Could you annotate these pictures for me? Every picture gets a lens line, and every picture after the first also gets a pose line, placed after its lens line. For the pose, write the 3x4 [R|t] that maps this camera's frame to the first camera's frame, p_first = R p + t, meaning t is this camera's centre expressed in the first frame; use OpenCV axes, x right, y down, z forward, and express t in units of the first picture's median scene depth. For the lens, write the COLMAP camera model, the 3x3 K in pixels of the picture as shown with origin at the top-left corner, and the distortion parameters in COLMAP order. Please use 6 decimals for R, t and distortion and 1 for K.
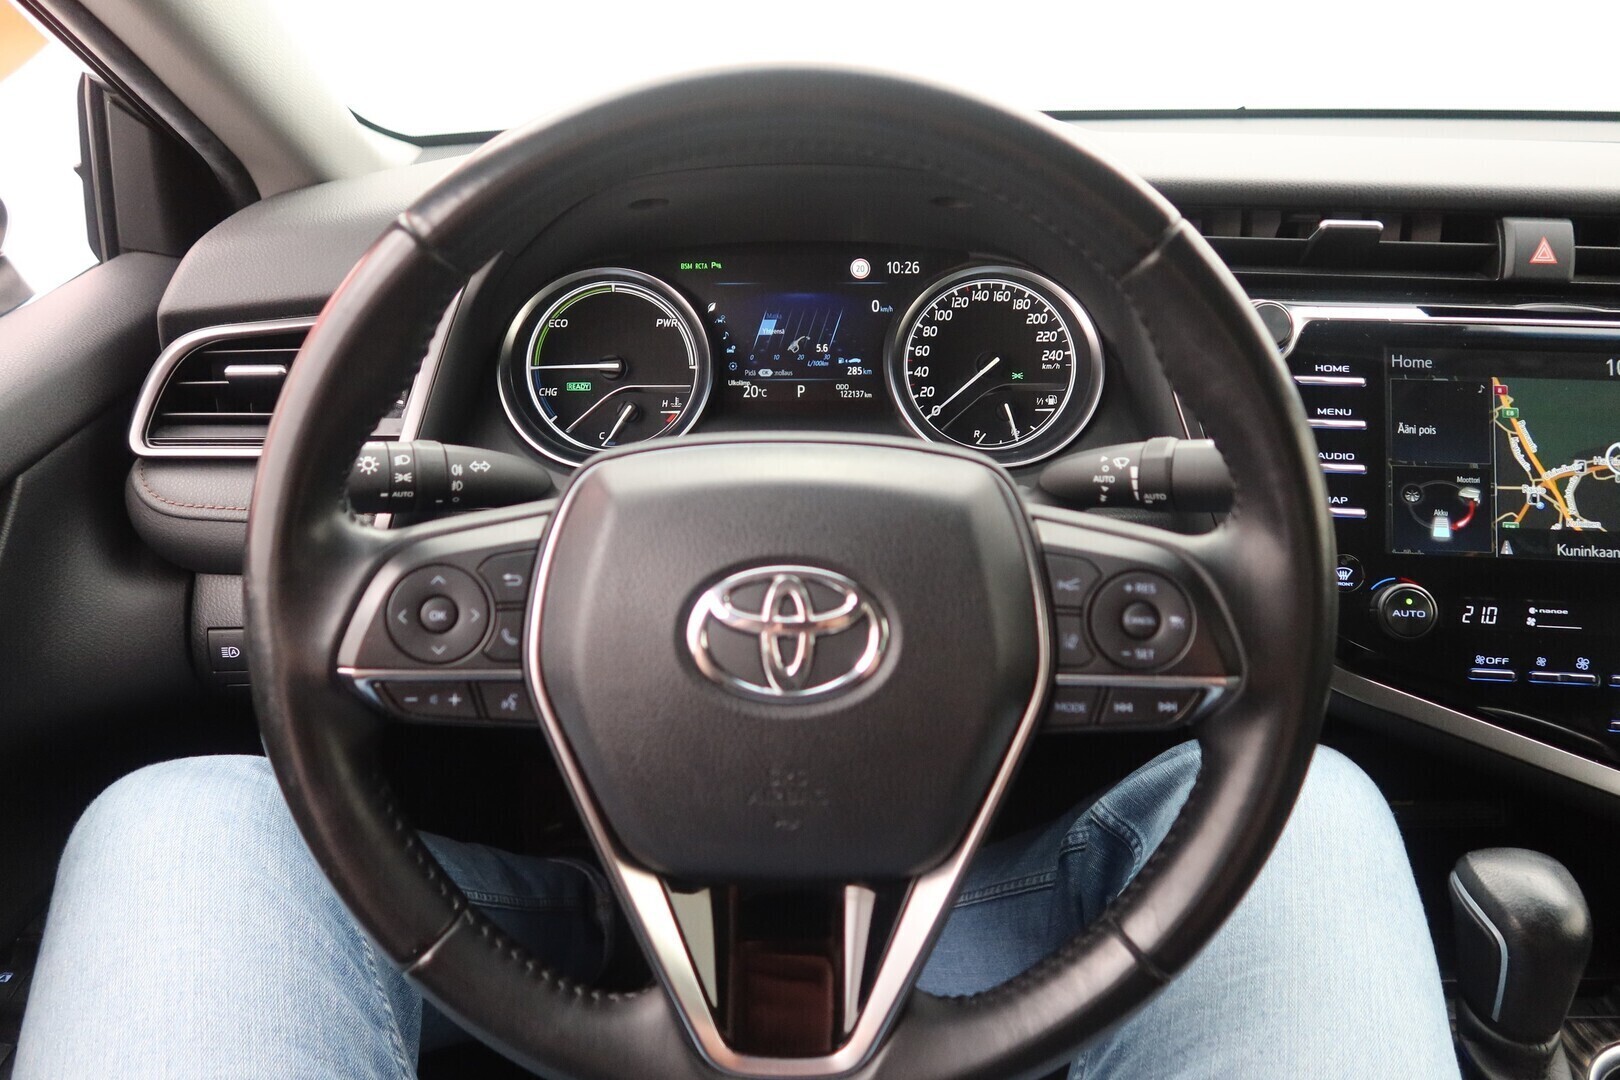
lens RADIAL K [[1247.2, 0, 804.7], [0, 1247.2, 524.3], [0, 0, 1]] dist [0.013155, 0.013196]
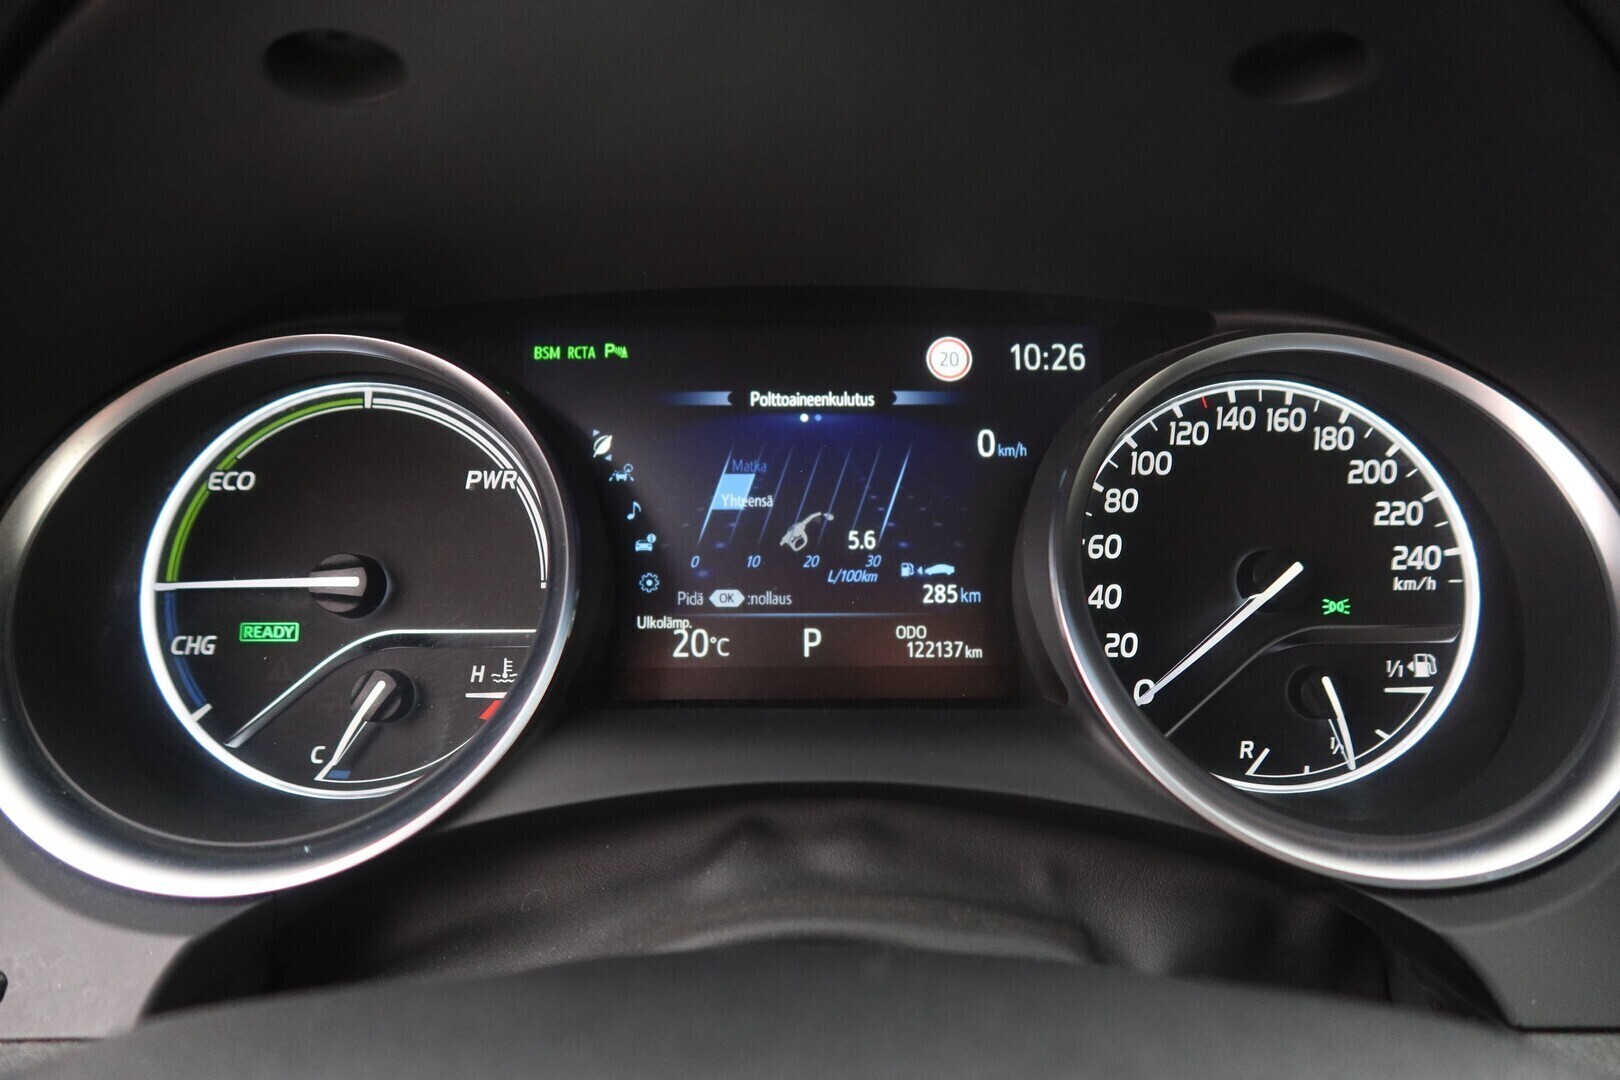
lens RADIAL K [[1247.2, 0, 810.4], [0, 1247.2, 535.5], [0, 0, 1]] dist [0.013155, 0.013196]
pose [[0.999989, 0.000608, -0.004726, -0.001501], [-0.001348, 0.987420, -0.158112, -0.076654], [0.004571, 0.158116, 0.987410, 0.587821]]
